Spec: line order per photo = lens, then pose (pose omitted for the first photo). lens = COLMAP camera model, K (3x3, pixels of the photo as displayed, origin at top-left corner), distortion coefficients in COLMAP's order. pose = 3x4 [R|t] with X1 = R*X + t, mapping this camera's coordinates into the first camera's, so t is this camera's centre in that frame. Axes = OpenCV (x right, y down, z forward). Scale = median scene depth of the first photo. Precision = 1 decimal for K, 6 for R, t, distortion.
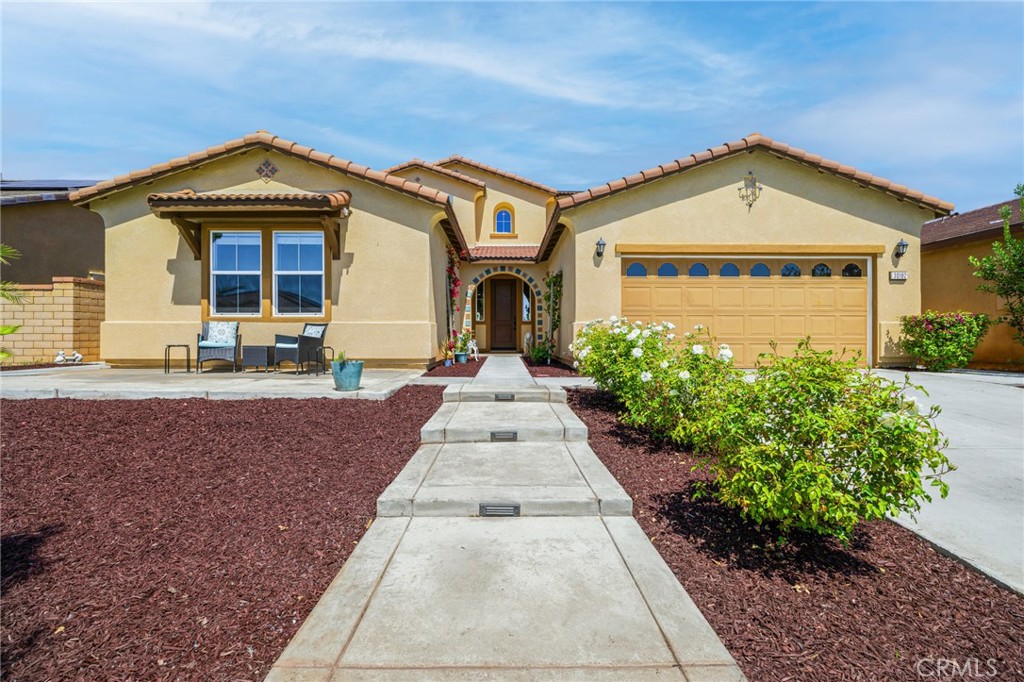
lens RADIAL K [[433.2, 0, 513.5], [0, 433.2, 336.2], [0, 0, 1]] dist [-0.001555, -0.000127]
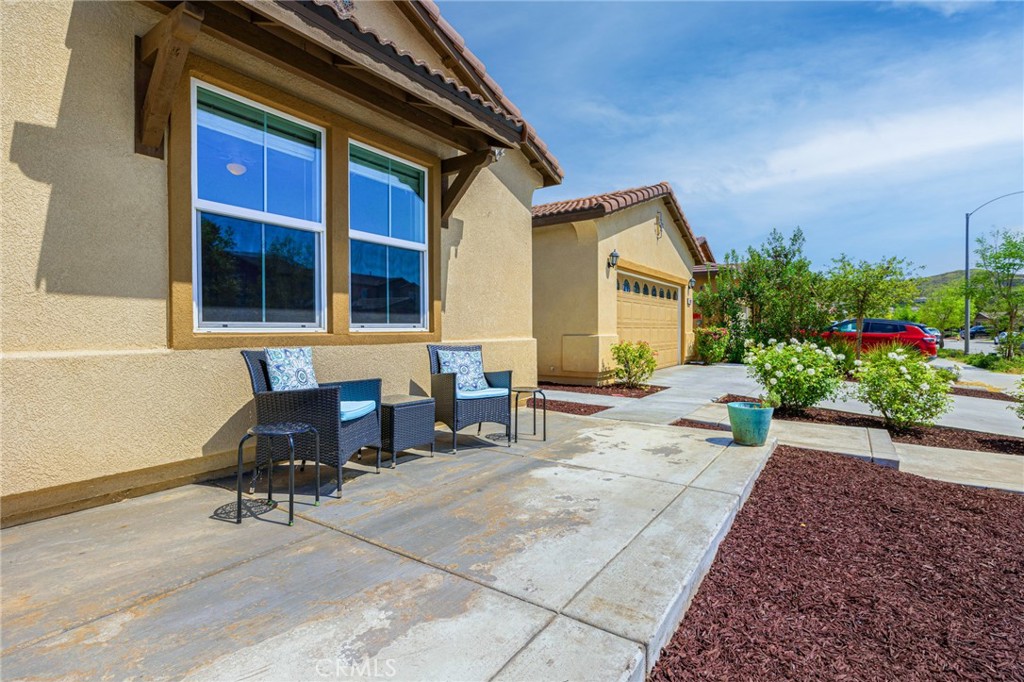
lens RADIAL K [[471.0, 0, 511.2], [0, 471.0, 339.5], [0, 0, 1]] dist [-0.022337, -0.000039]
pose [[0.586134, -0.019752, 0.809973, -0.843139], [0.007988, 0.999795, 0.018600, -0.045183], [-0.810175, -0.004432, 0.586172, 0.582139]]
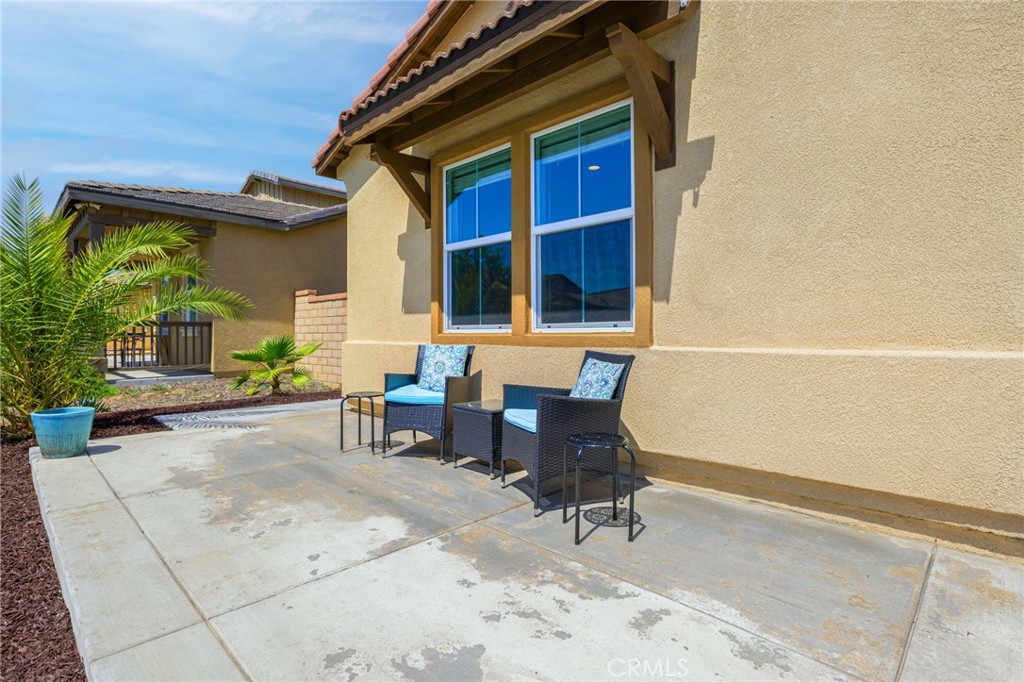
lens RADIAL K [[509.1, 0, 512.6], [0, 509.1, 334.9], [0, 0, 1]] dist [0.011537, 0.002197]
pose [[0.697397, -0.000699, -0.716684, -0.201524], [0.004372, 0.999985, 0.003279, -0.045010], [0.716671, -0.005420, 0.697390, 0.627222]]
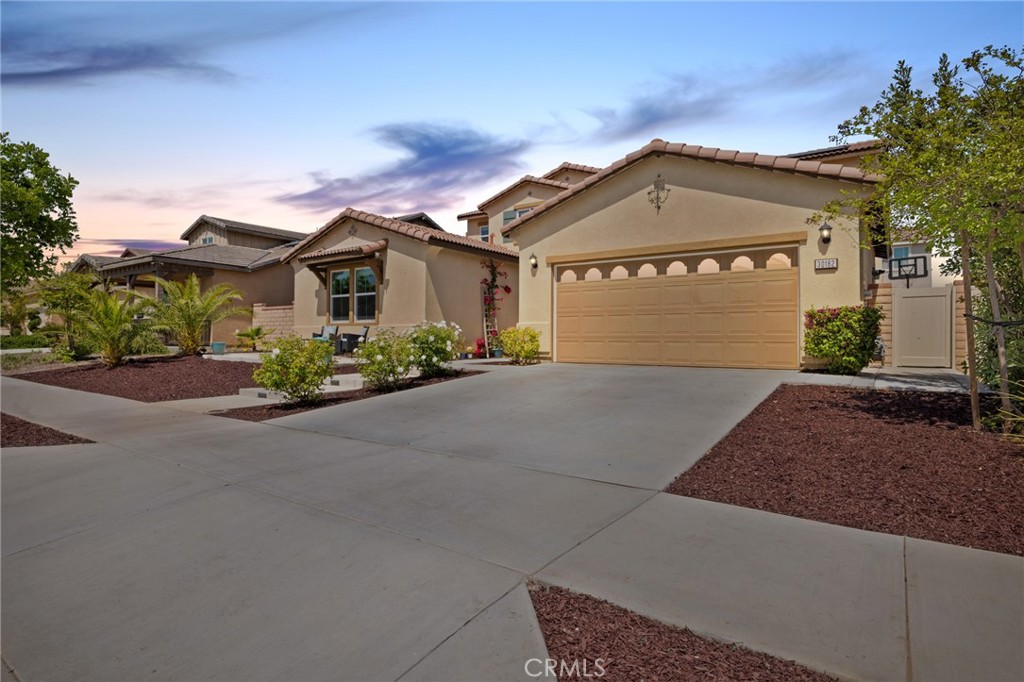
lens RADIAL K [[525.9, 0, 509.2], [0, 525.9, 337.1], [0, 0, 1]] dist [-0.005707, -0.000246]
pose [[0.808125, 0.001246, -0.589009, 1.055670], [-0.001662, 0.999999, -0.000164, 0.009177], [0.589008, 0.001111, 0.808126, -0.238851]]
